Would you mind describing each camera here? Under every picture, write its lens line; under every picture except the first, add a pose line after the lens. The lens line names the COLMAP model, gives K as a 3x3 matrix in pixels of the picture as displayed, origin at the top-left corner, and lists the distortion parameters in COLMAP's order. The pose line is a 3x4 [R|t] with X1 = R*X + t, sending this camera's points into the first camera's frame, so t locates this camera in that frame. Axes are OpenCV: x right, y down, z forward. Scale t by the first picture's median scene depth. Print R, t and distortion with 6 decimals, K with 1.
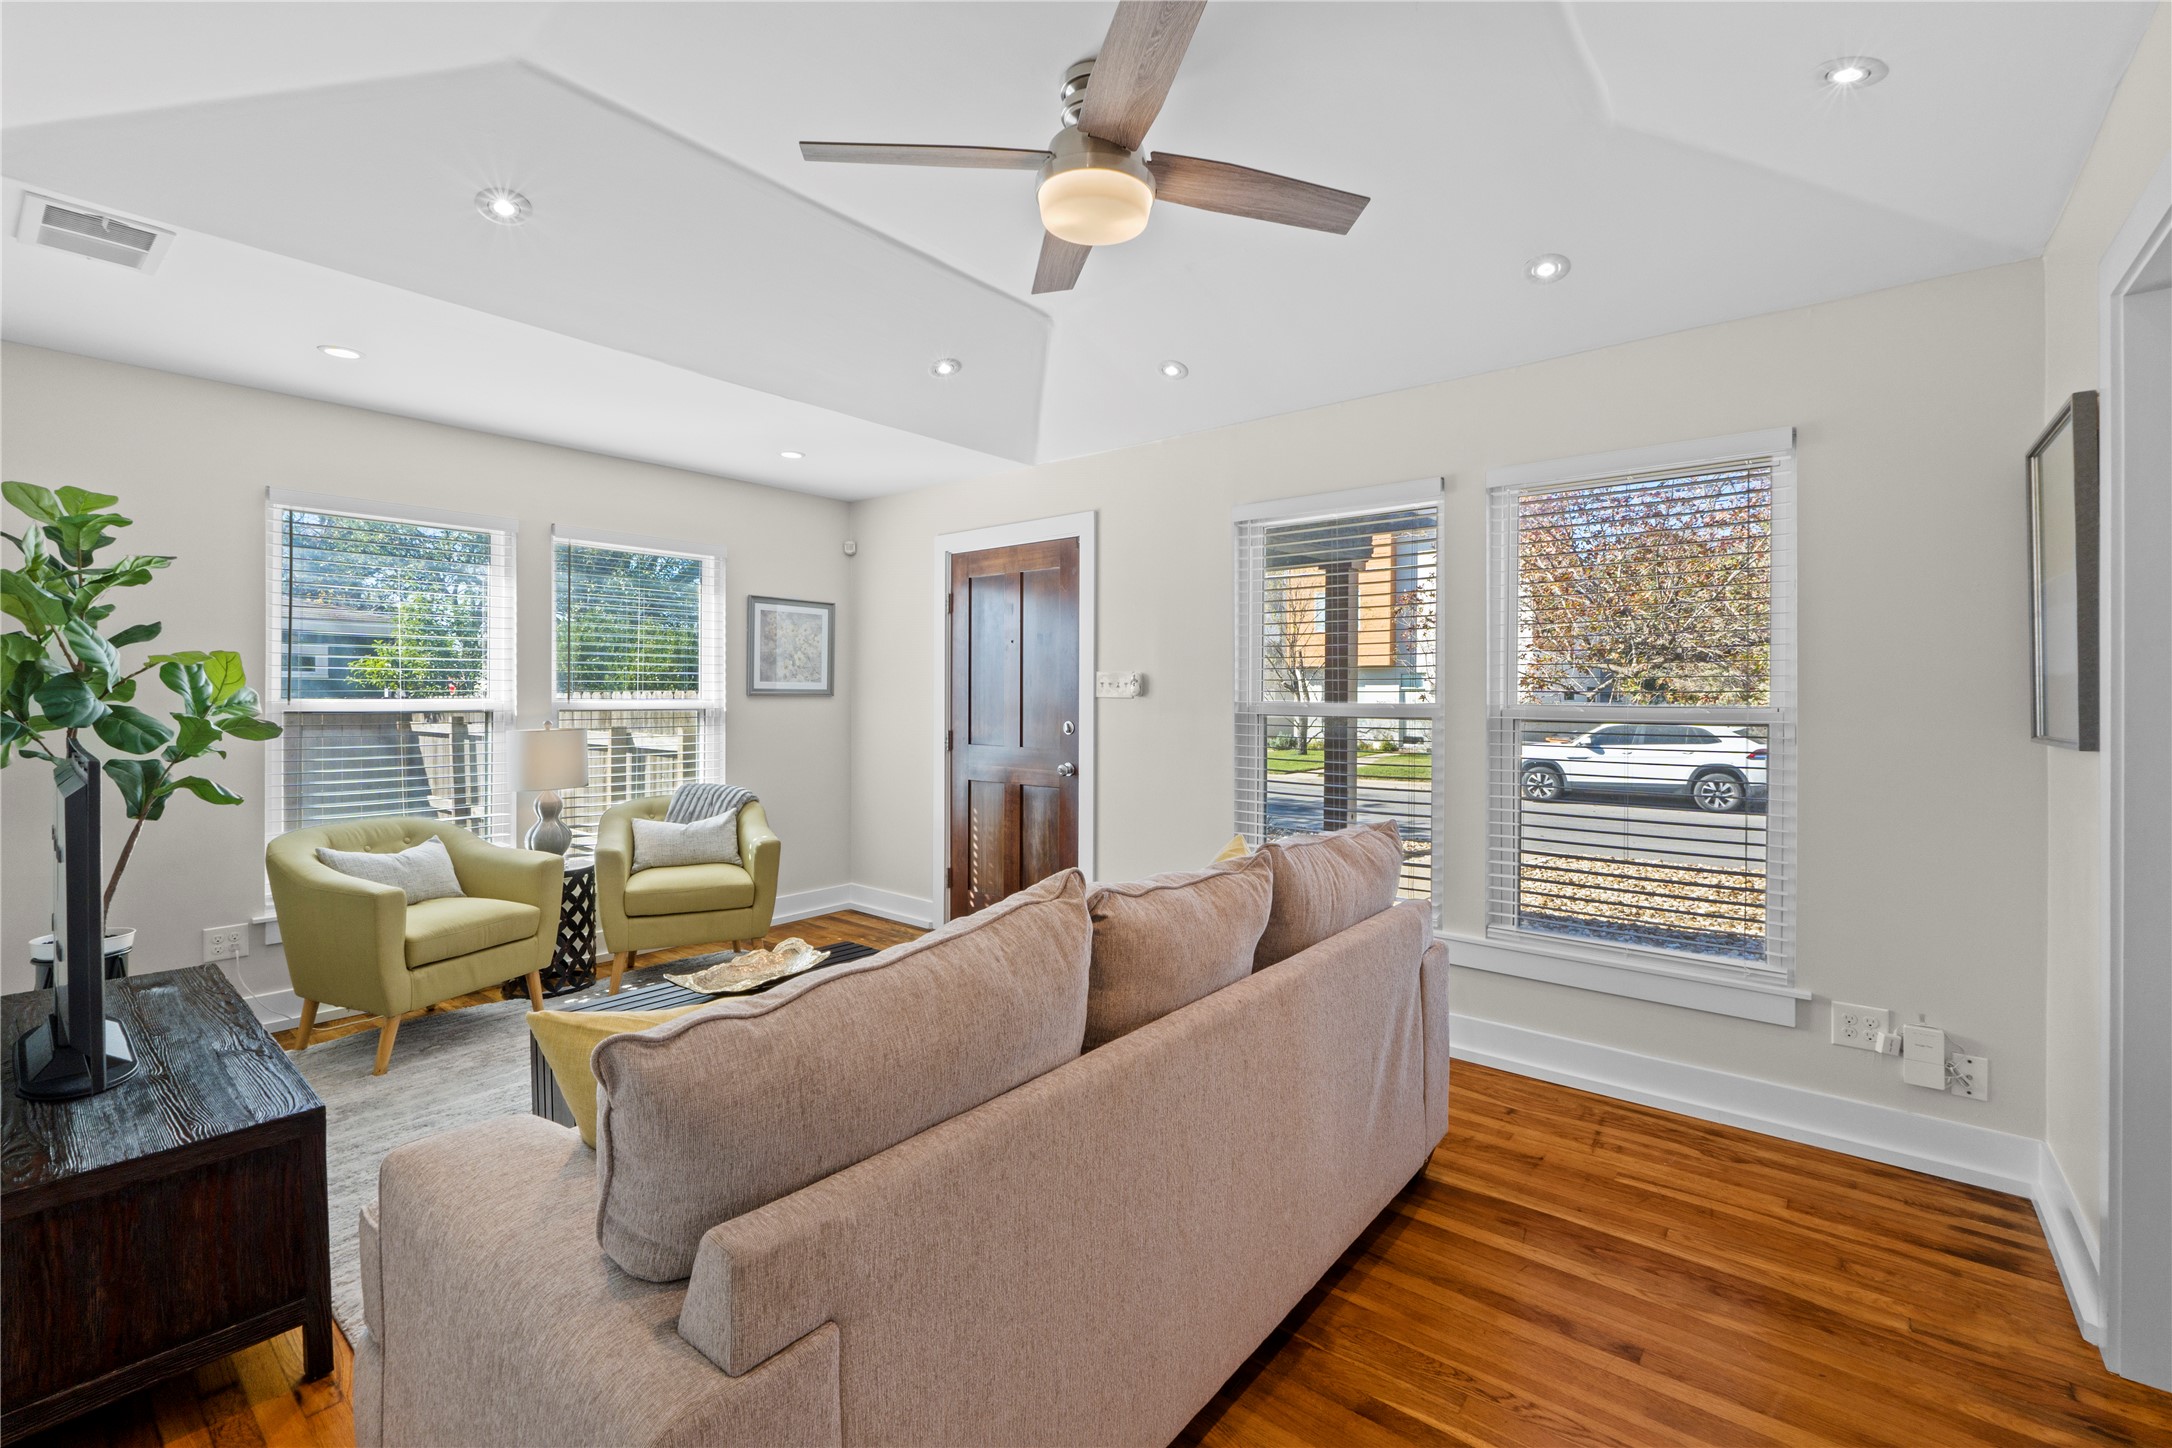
lens RADIAL K [[940.4, 0, 1090.2], [0, 940.4, 707.5], [0, 0, 1]] dist [-0.004367, -0.000113]
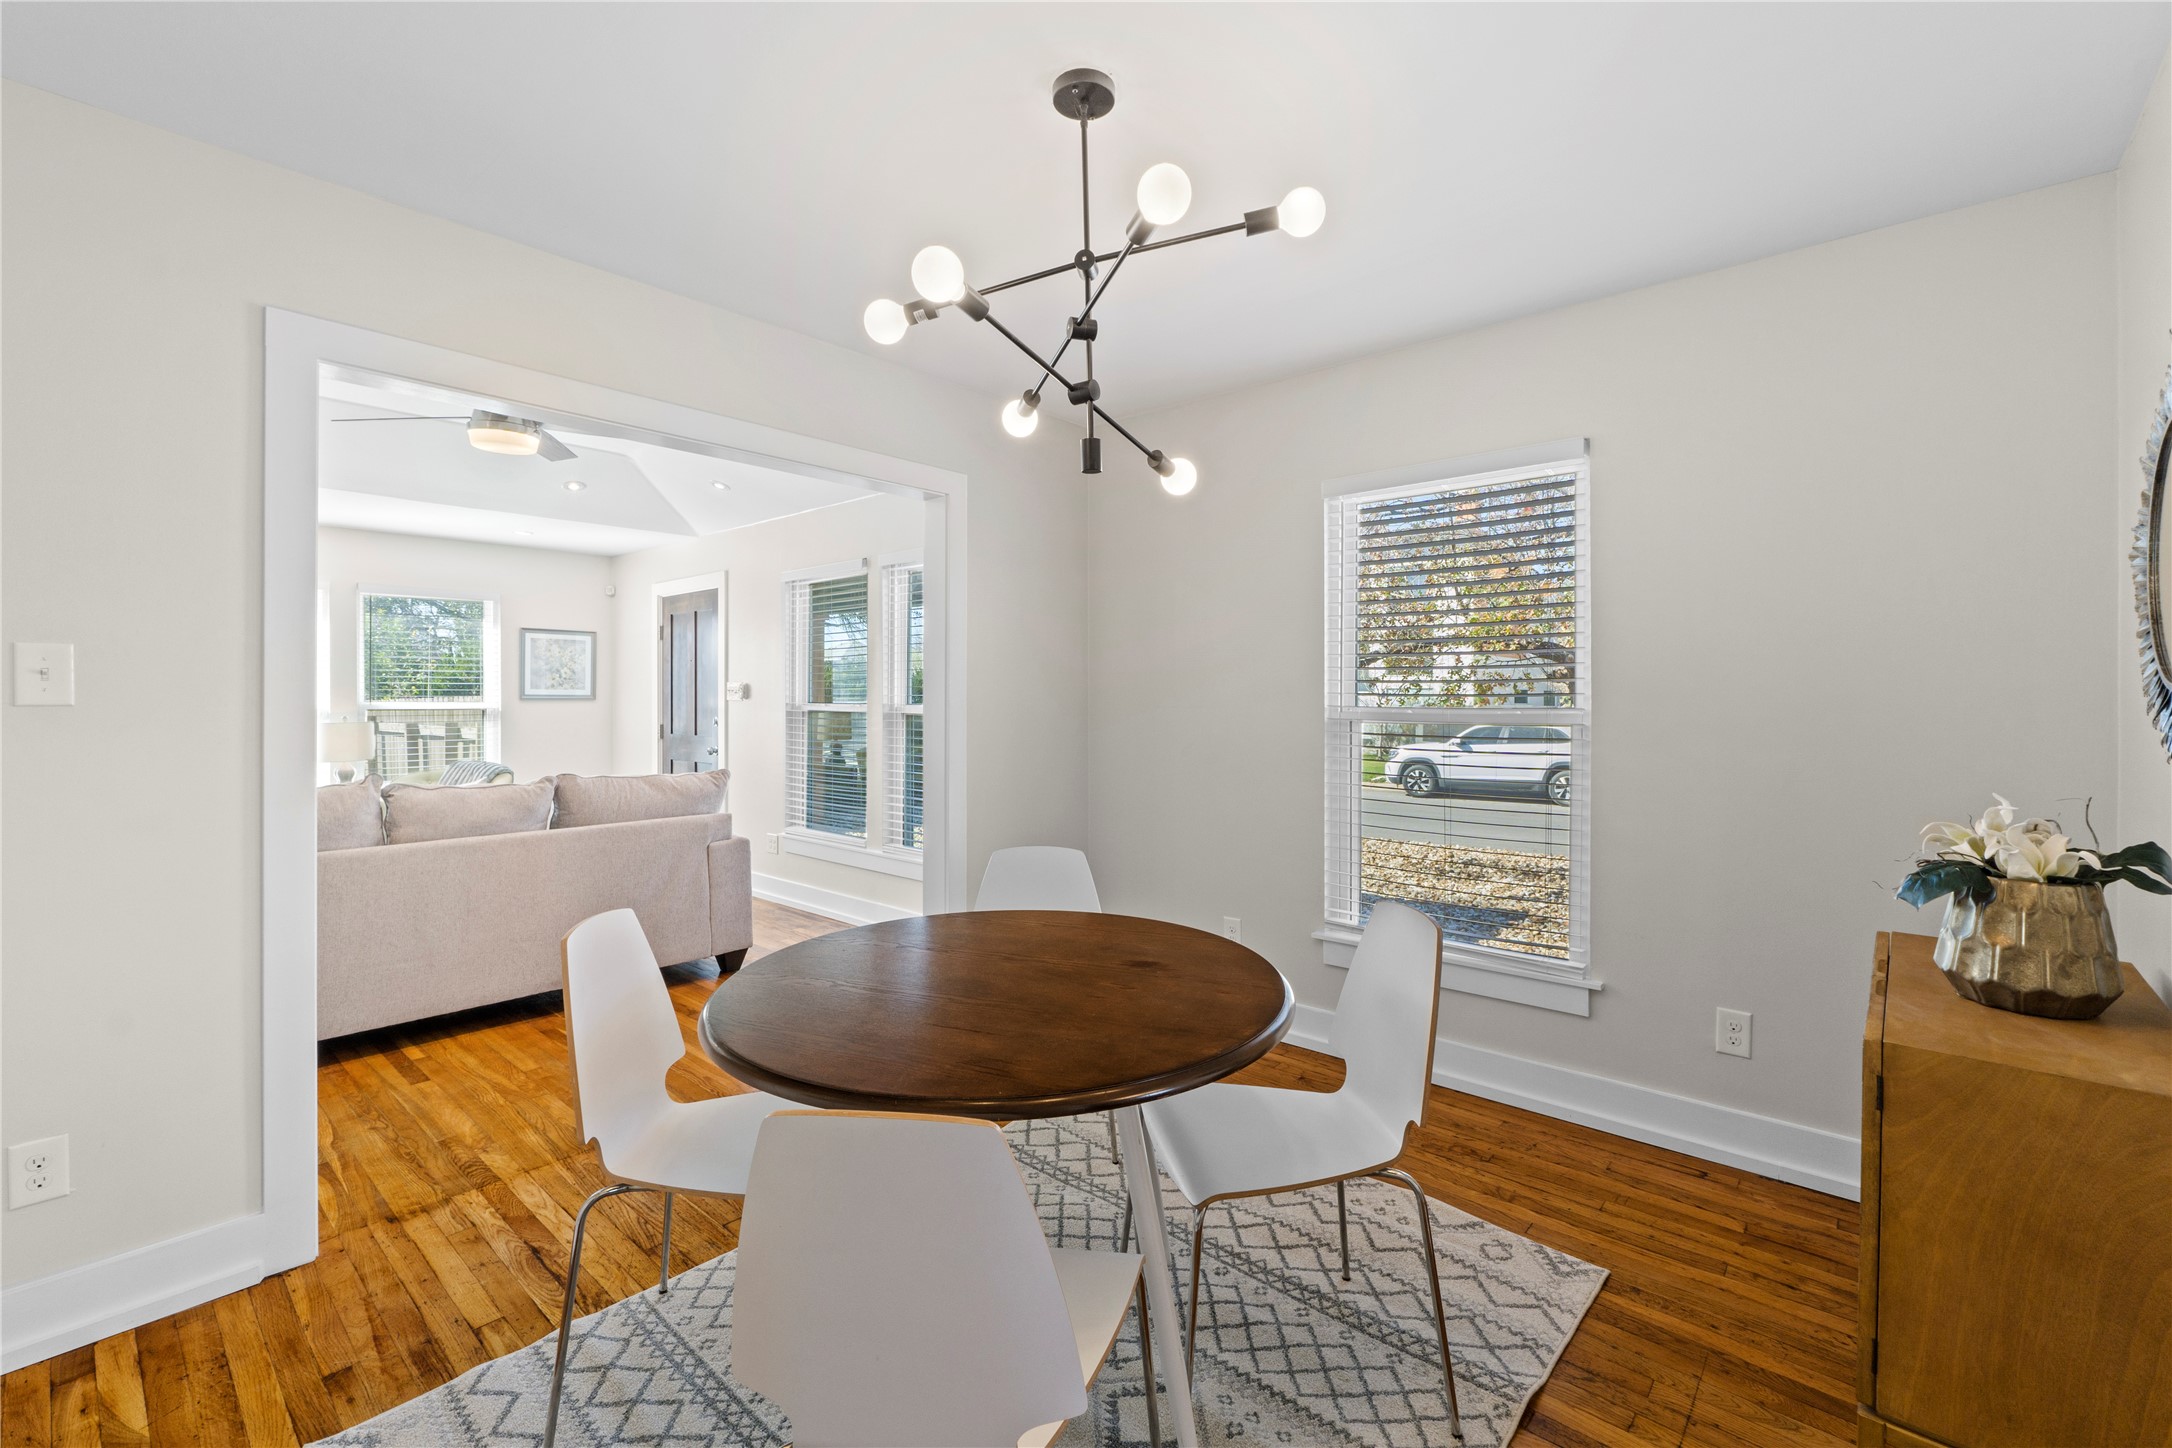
lens RADIAL K [[940.4, 0, 1082.5], [0, 940.4, 713.2], [0, 0, 1]] dist [-0.004367, -0.000113]
pose [[0.999327, -0.001060, -0.036666, 0.525104], [0.001097, 0.999999, 0.000994, 0.007313], [0.036665, -0.001033, 0.999327, -0.363995]]
